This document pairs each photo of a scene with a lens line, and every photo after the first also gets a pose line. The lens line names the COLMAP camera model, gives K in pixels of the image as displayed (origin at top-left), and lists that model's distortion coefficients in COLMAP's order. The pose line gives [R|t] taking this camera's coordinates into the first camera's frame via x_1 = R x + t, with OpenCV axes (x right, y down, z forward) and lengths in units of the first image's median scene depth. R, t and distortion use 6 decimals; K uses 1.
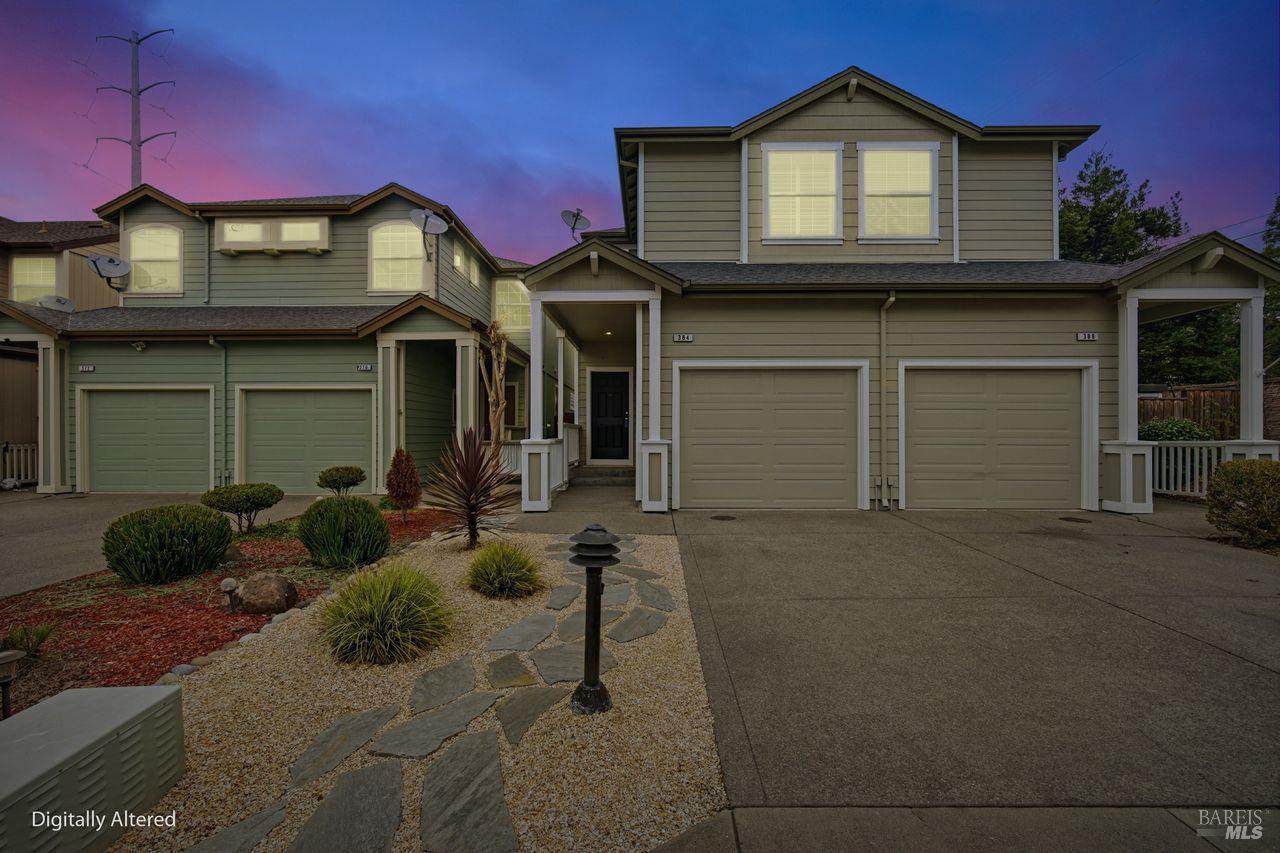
lens RADIAL K [[558.1, 0, 631.0], [0, 558.1, 426.5], [0, 0, 1]] dist [-0.003123, 0.000253]
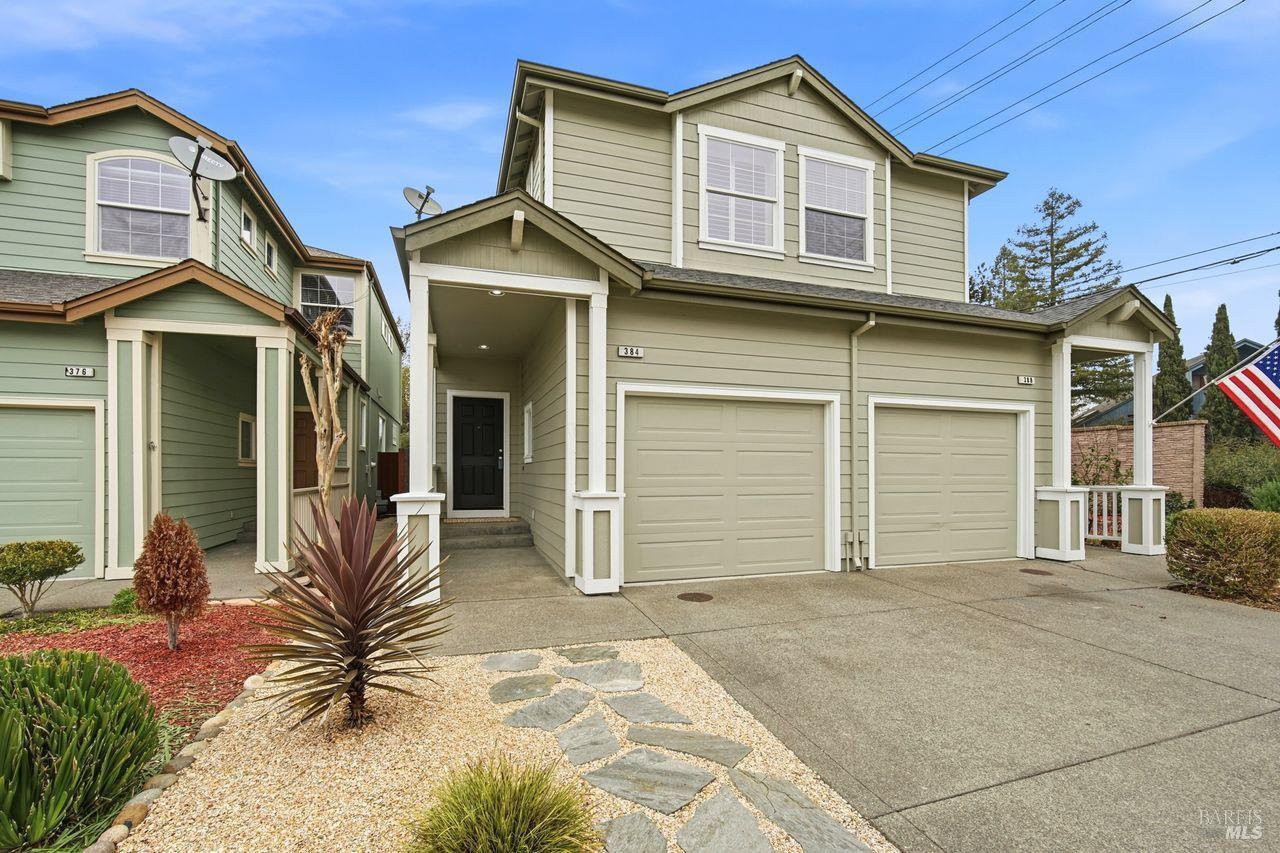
lens RADIAL K [[564.5, 0, 638.7], [0, 564.5, 465.6], [0, 0, 1]] dist [-0.006669, 0.001239]
pose [[0.942808, 0.003638, 0.333316, -0.127021], [-0.005235, 0.999979, 0.003894, -0.010630], [-0.333295, -0.005416, 0.942807, 0.259855]]
